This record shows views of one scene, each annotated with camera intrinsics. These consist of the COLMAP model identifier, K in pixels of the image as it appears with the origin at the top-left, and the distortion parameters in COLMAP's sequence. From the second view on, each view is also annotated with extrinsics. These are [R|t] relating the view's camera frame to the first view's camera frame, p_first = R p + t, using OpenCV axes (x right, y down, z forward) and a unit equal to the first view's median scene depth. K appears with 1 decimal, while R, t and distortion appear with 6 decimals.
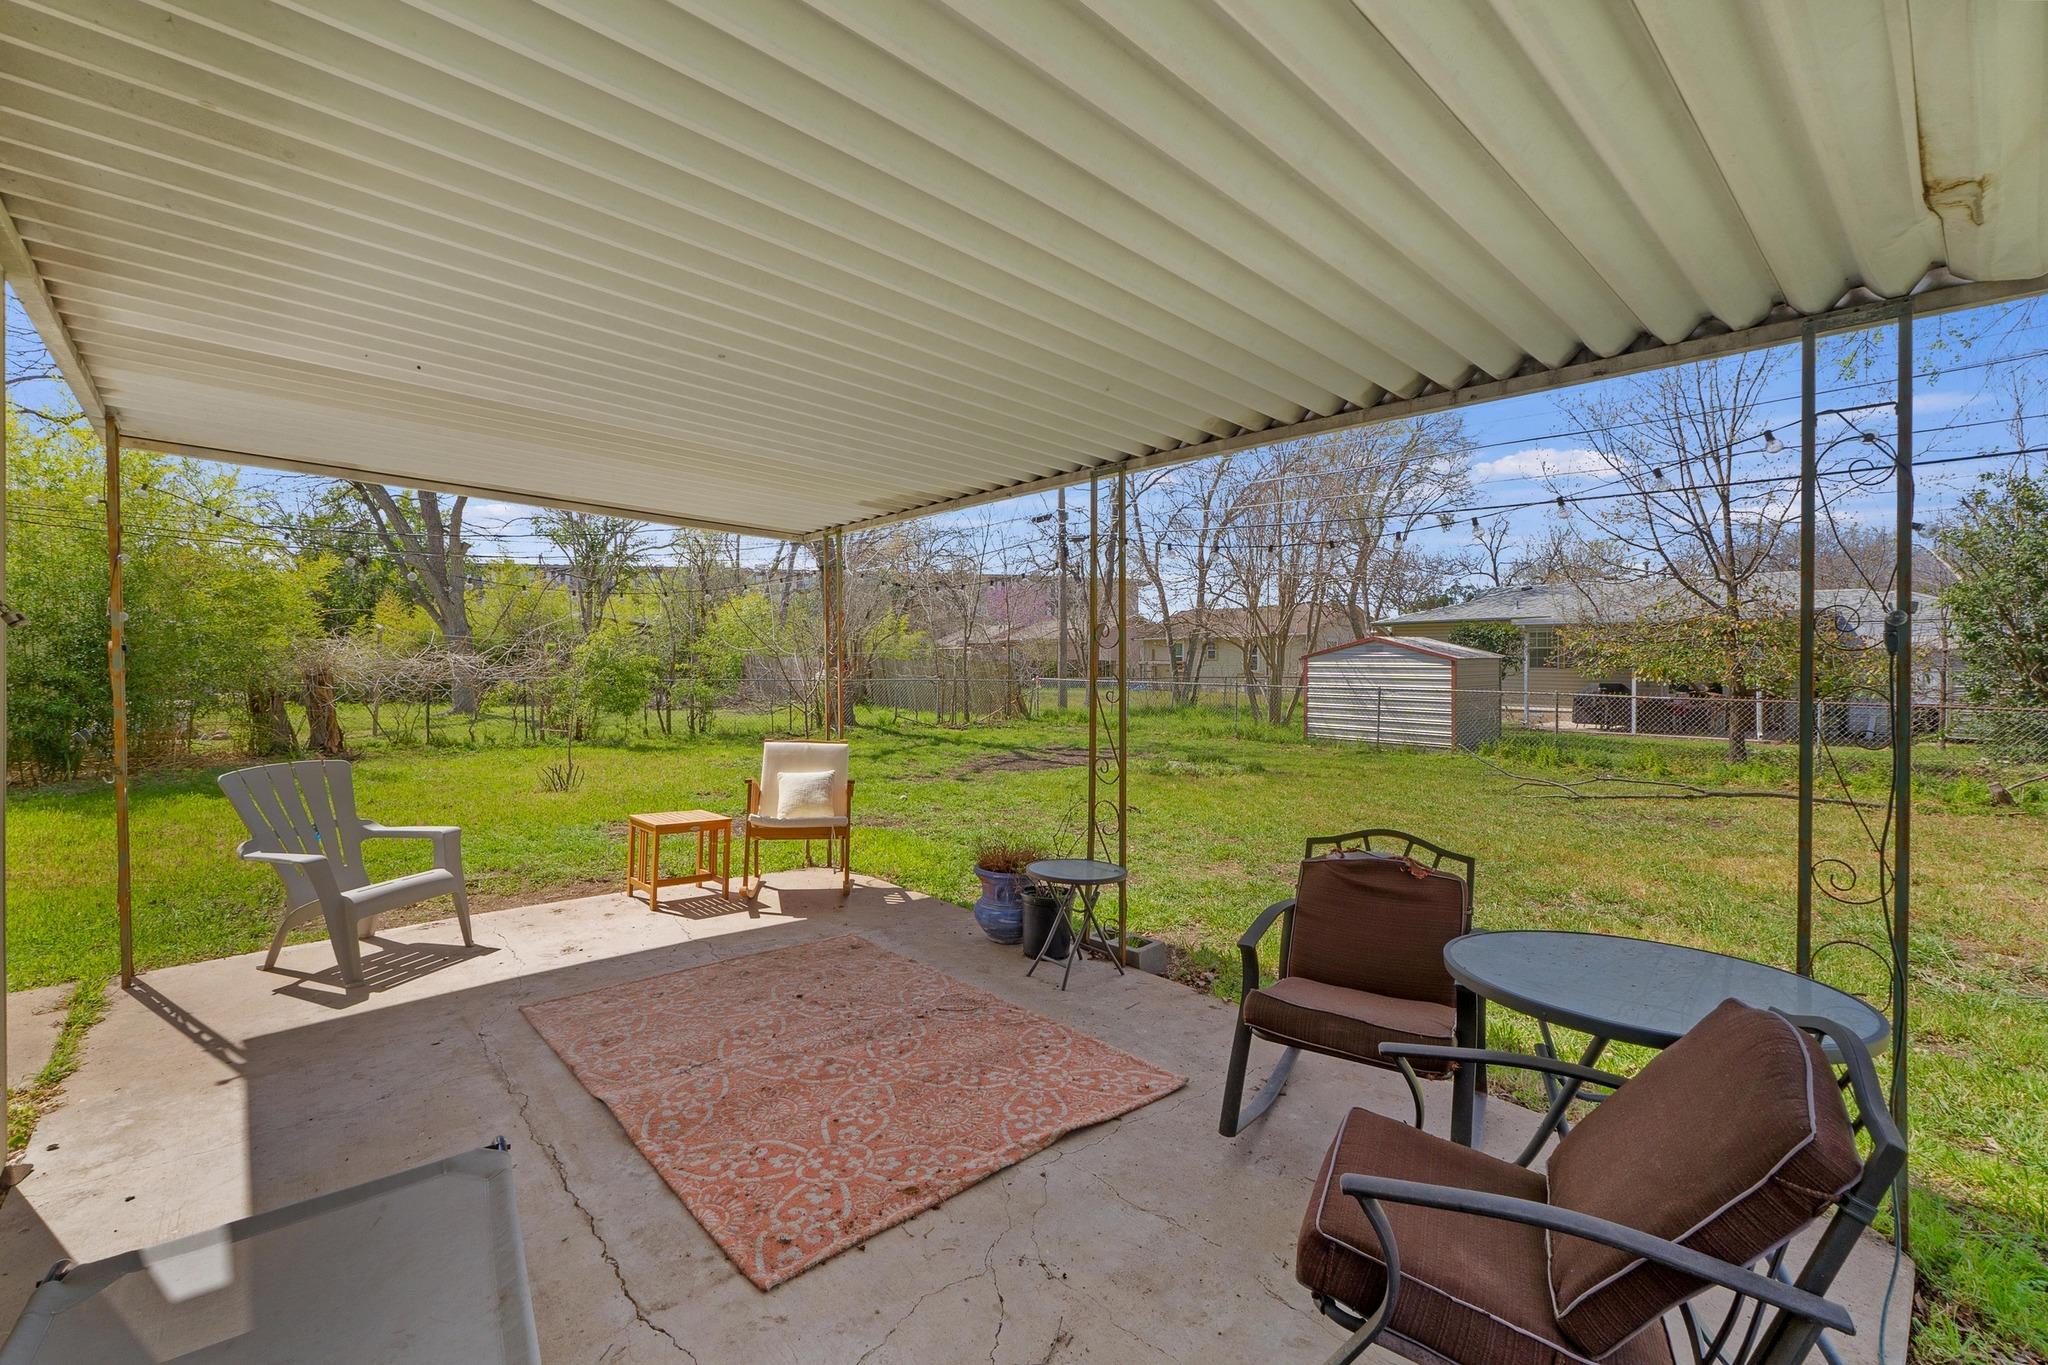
lens RADIAL K [[880.2, 0, 1010.4], [0, 880.2, 671.0], [0, 0, 1]] dist [-0.005021, 0.001524]
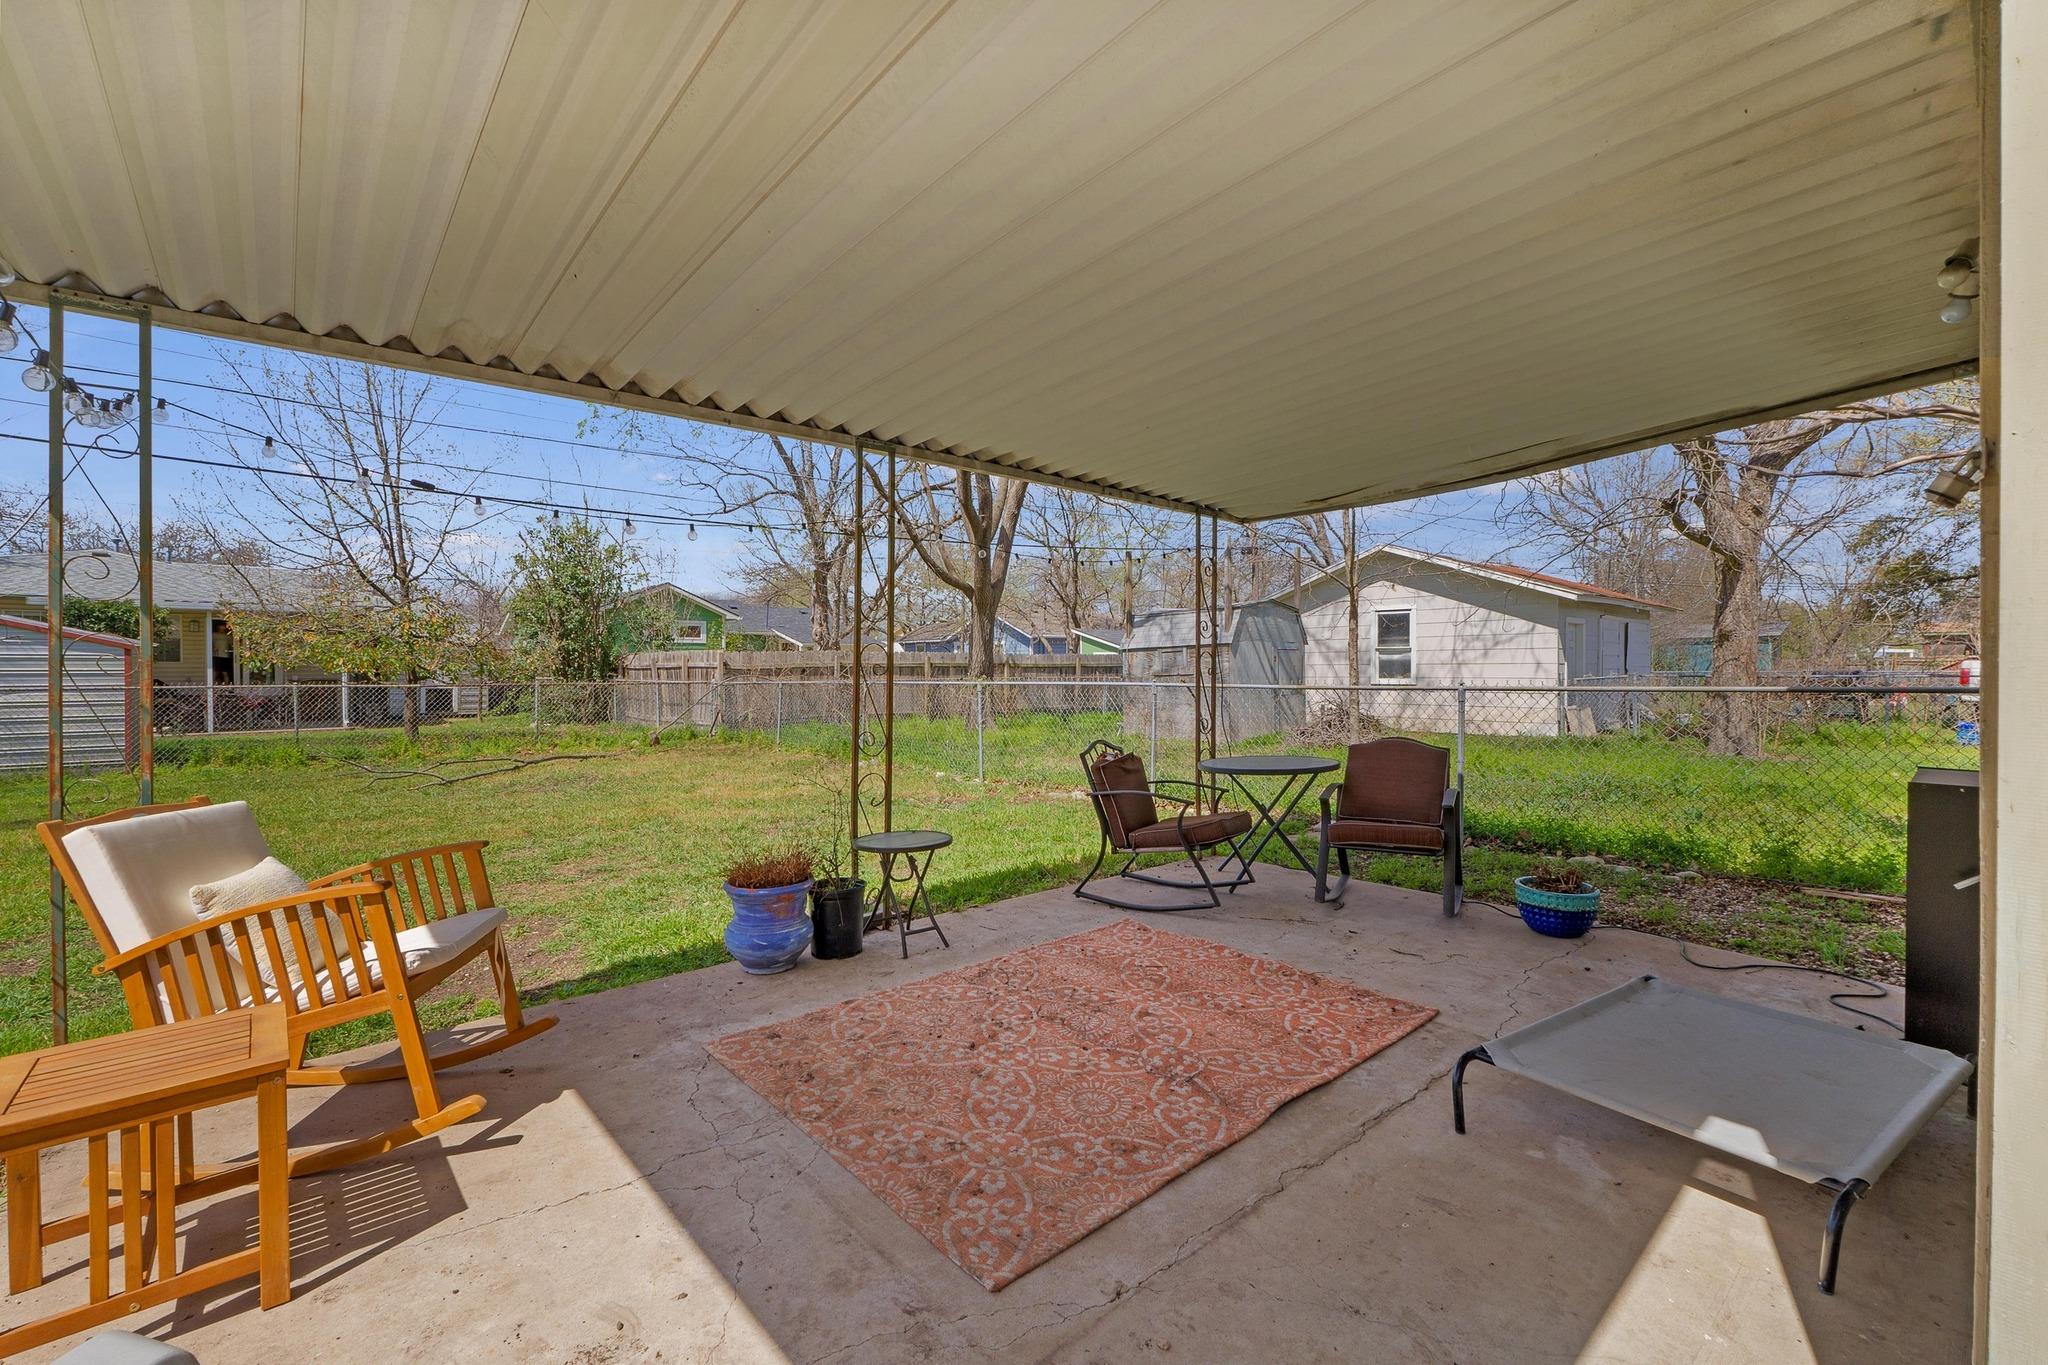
lens RADIAL K [[880.2, 0, 1010.1], [0, 880.2, 683.6], [0, 0, 1]] dist [-0.005021, 0.001524]
pose [[-0.001214, -0.024468, 0.999700, -0.274828], [0.005688, 0.999684, 0.024475, 0.006216], [-0.999983, 0.005716, -0.001075, 0.258483]]
